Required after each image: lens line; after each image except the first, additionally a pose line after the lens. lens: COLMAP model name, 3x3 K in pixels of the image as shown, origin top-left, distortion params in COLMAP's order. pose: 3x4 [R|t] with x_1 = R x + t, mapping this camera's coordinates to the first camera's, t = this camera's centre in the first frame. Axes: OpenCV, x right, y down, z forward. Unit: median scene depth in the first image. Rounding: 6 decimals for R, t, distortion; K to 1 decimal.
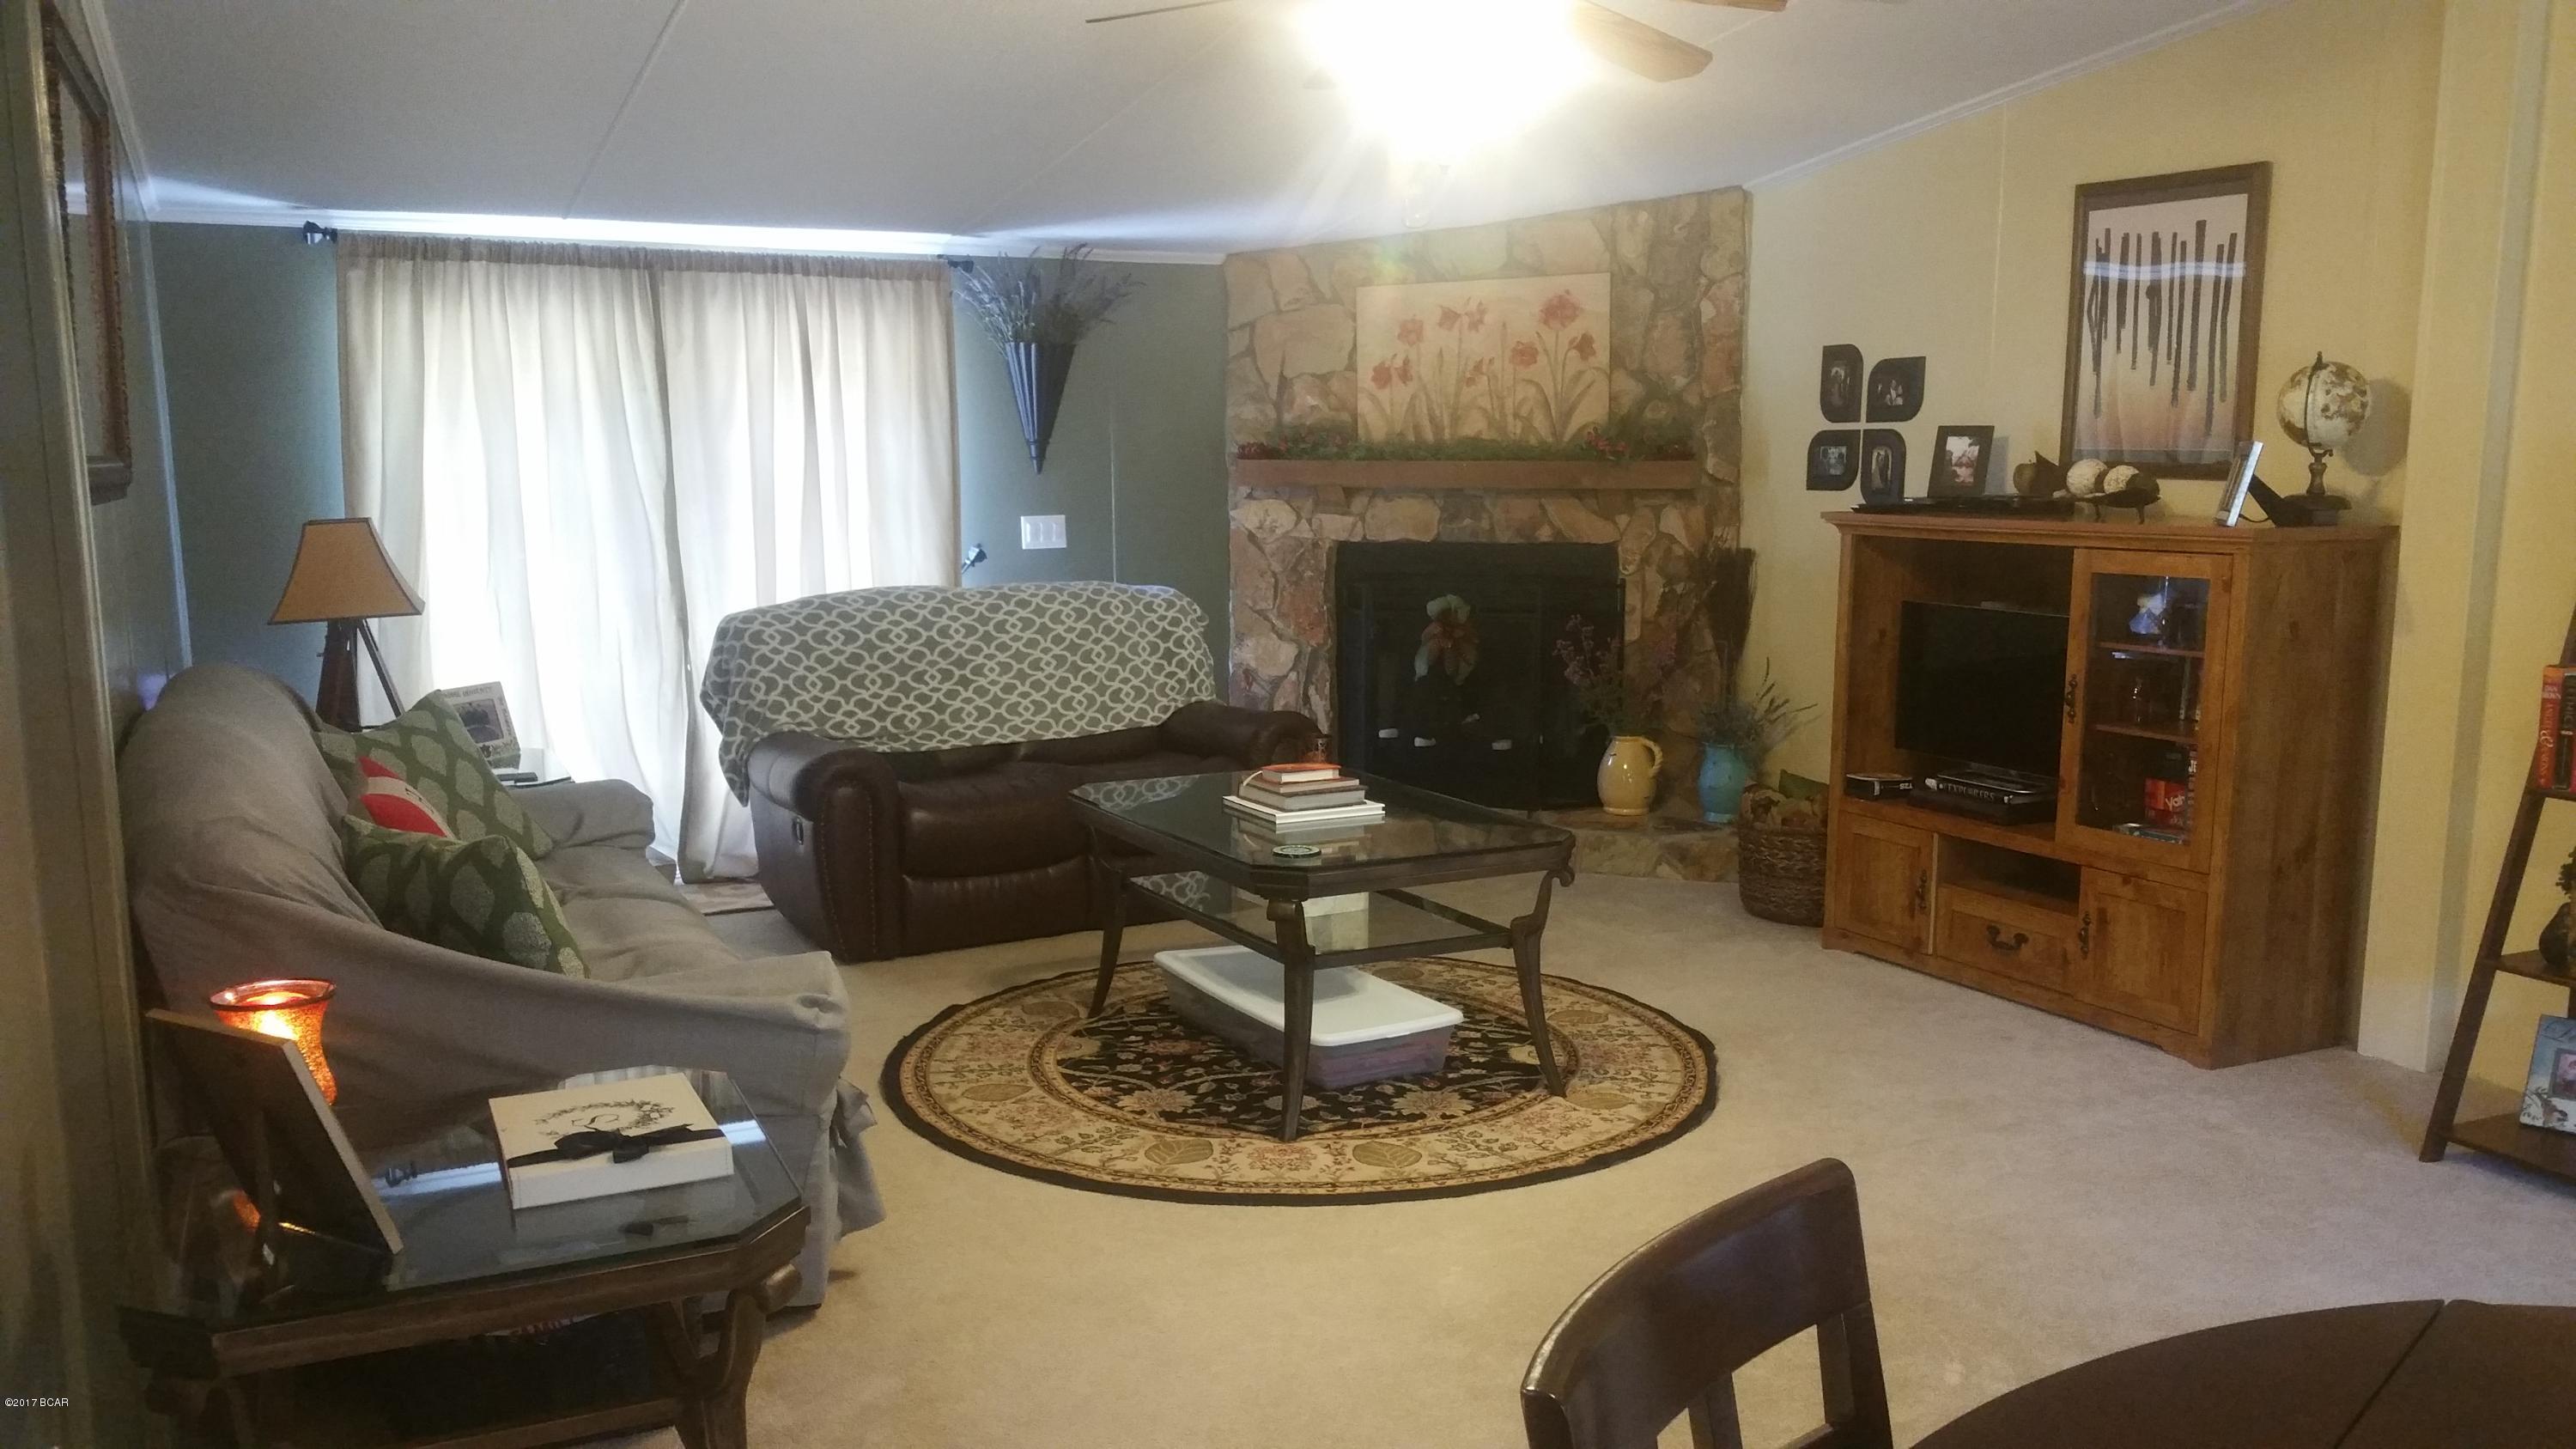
lens RADIAL K [[2060.2, 0, 1289.6], [0, 2060.2, 762.7], [0, 0, 1]] dist [0.111086, -0.179052]
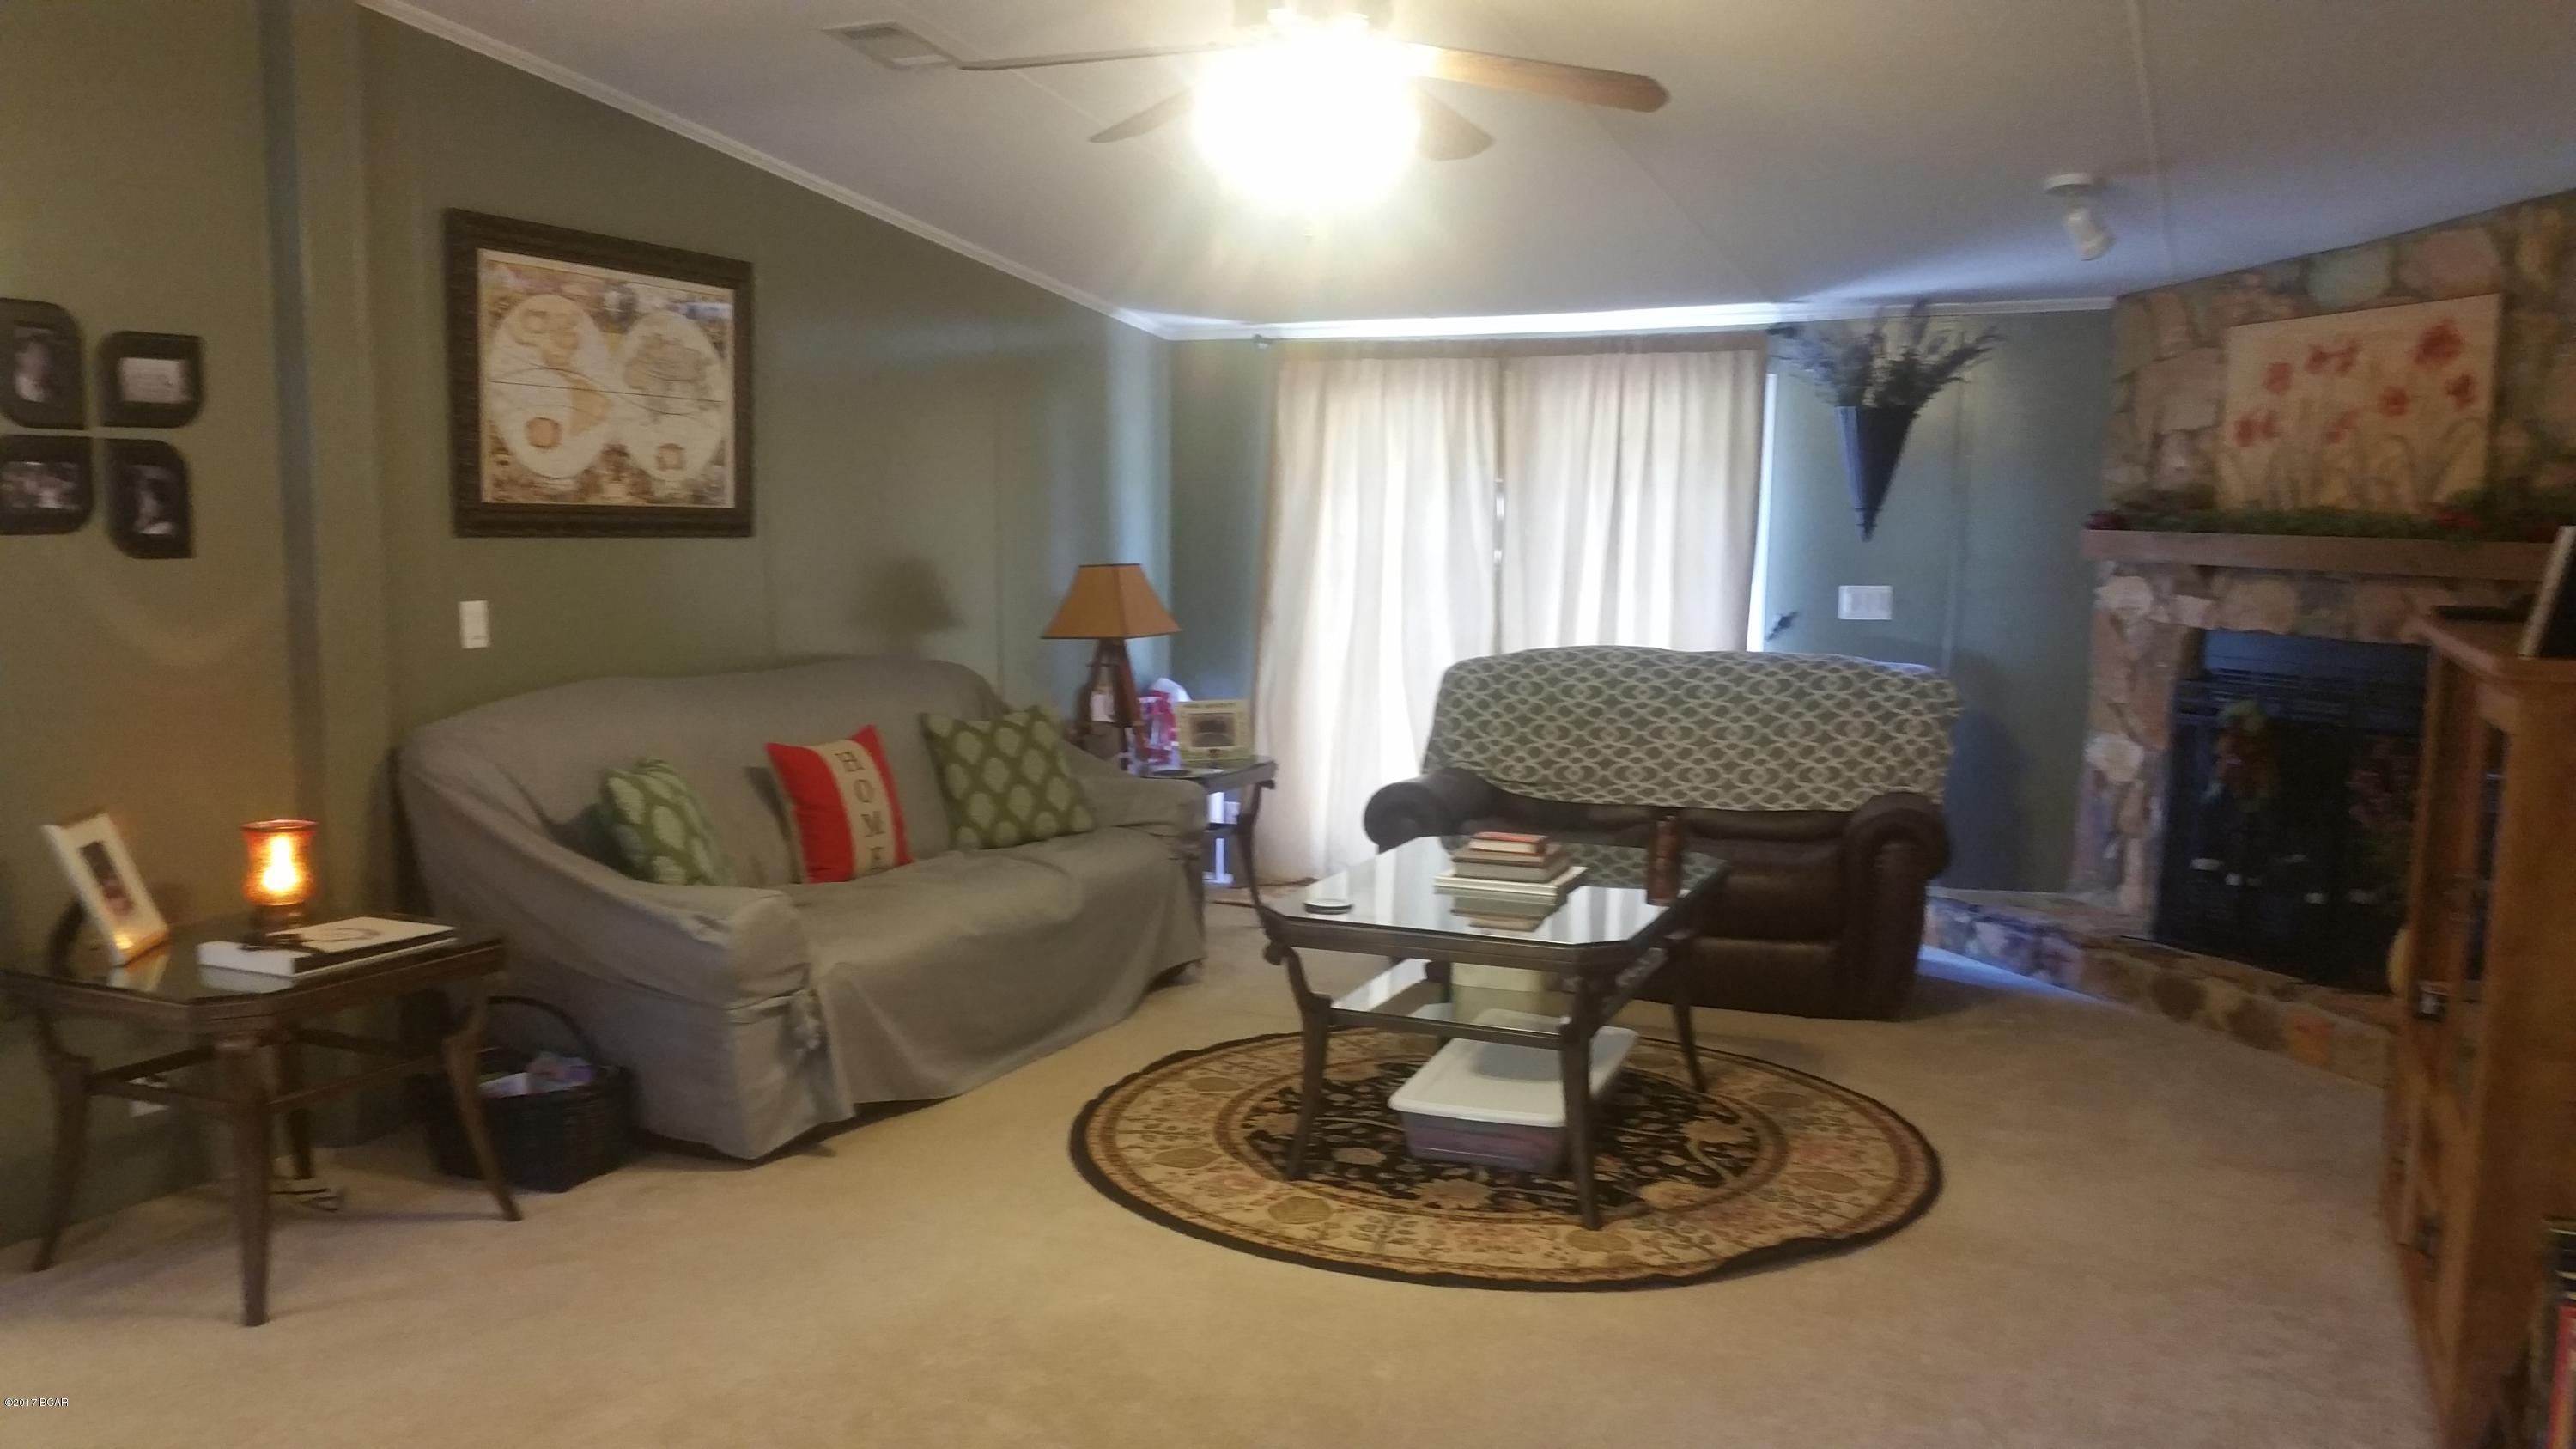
lens RADIAL K [[2060.2, 0, 1286.6], [0, 2060.2, 745.8], [0, 0, 1]] dist [0.111086, -0.179052]
pose [[0.640776, 0.097741, -0.761481, 0.490638], [-0.128706, 0.991502, 0.018961, -0.033022], [0.756862, 0.085857, 0.647910, 0.201443]]
